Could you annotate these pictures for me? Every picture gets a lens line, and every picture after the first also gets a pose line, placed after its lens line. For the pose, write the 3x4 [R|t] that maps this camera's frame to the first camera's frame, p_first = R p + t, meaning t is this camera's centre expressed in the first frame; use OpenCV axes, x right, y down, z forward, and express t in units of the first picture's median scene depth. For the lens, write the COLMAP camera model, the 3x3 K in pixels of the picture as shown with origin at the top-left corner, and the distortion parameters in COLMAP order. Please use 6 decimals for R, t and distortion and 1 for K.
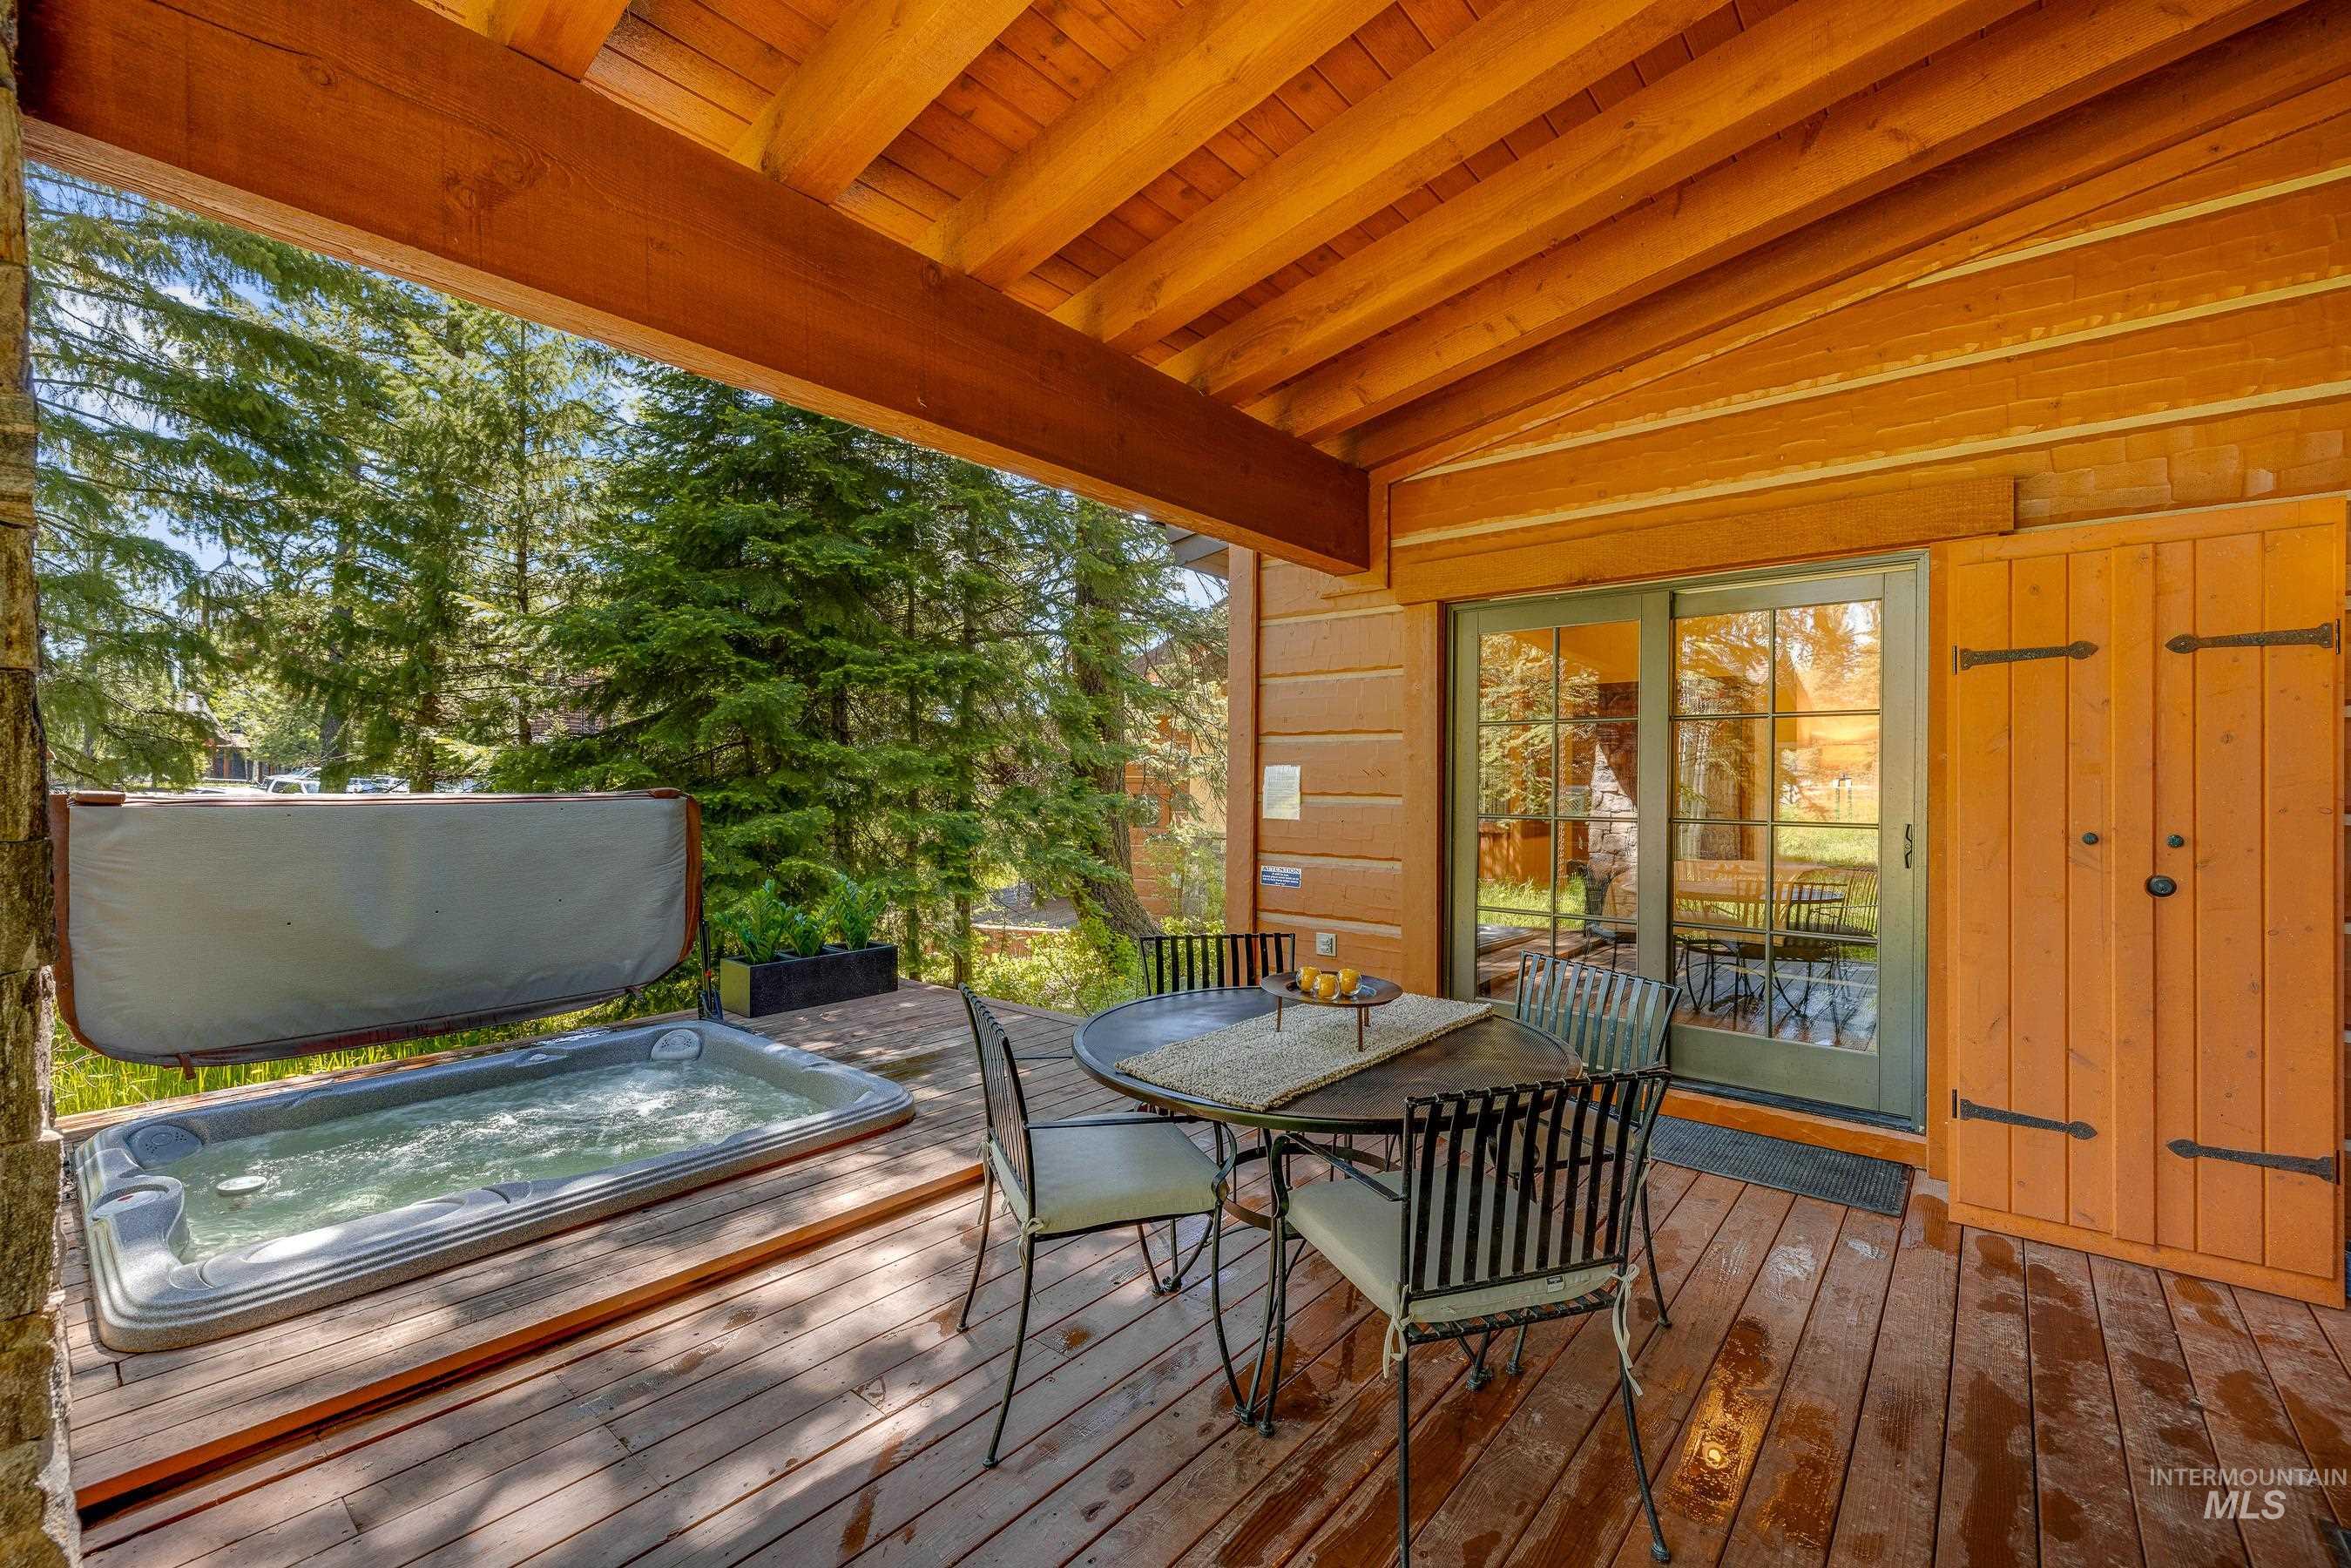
lens RADIAL K [[1000.0, 0, 1165.3], [0, 1000.0, 773.8], [0, 0, 1]] dist [0.001068, 0.000345]
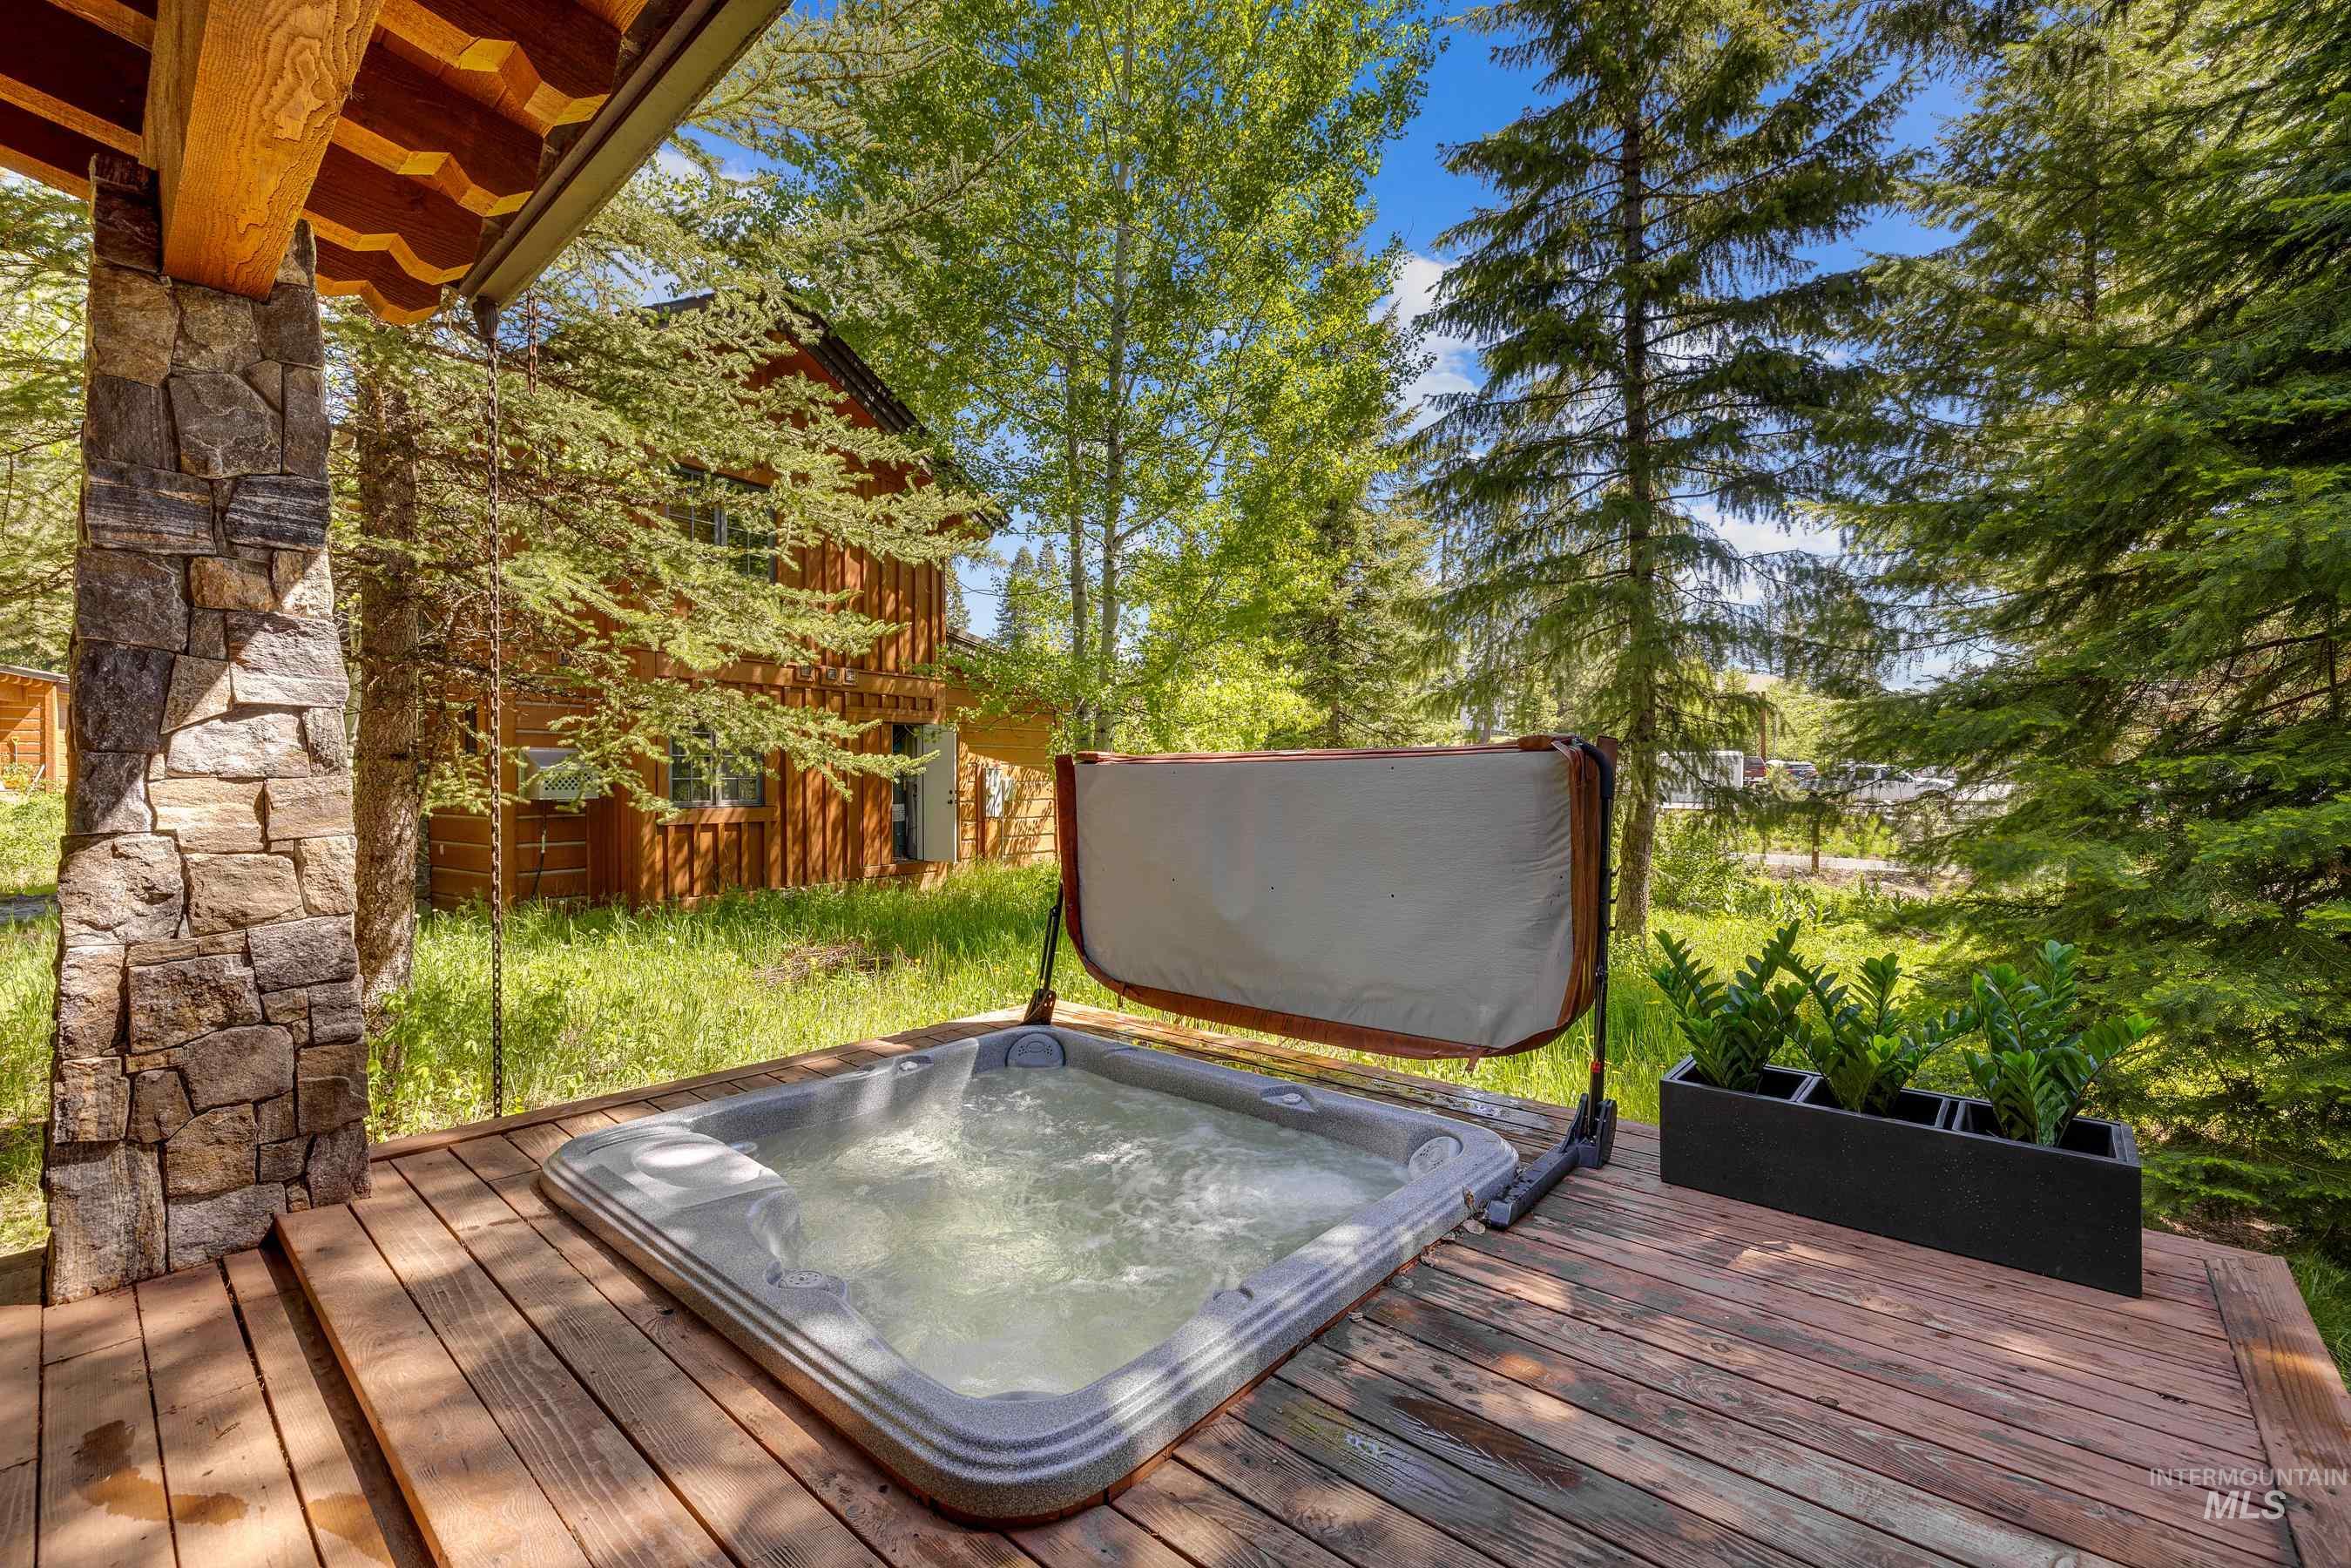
lens RADIAL K [[974.1, 0, 1091.1], [0, 974.1, 785.6], [0, 0, 1]] dist [0.000177, 0.000267]
pose [[-0.041387, 0.010081, -0.999092, 0.083449], [-0.002094, 0.999946, 0.010176, 0.044852], [0.999141, 0.002513, -0.041364, 0.835462]]
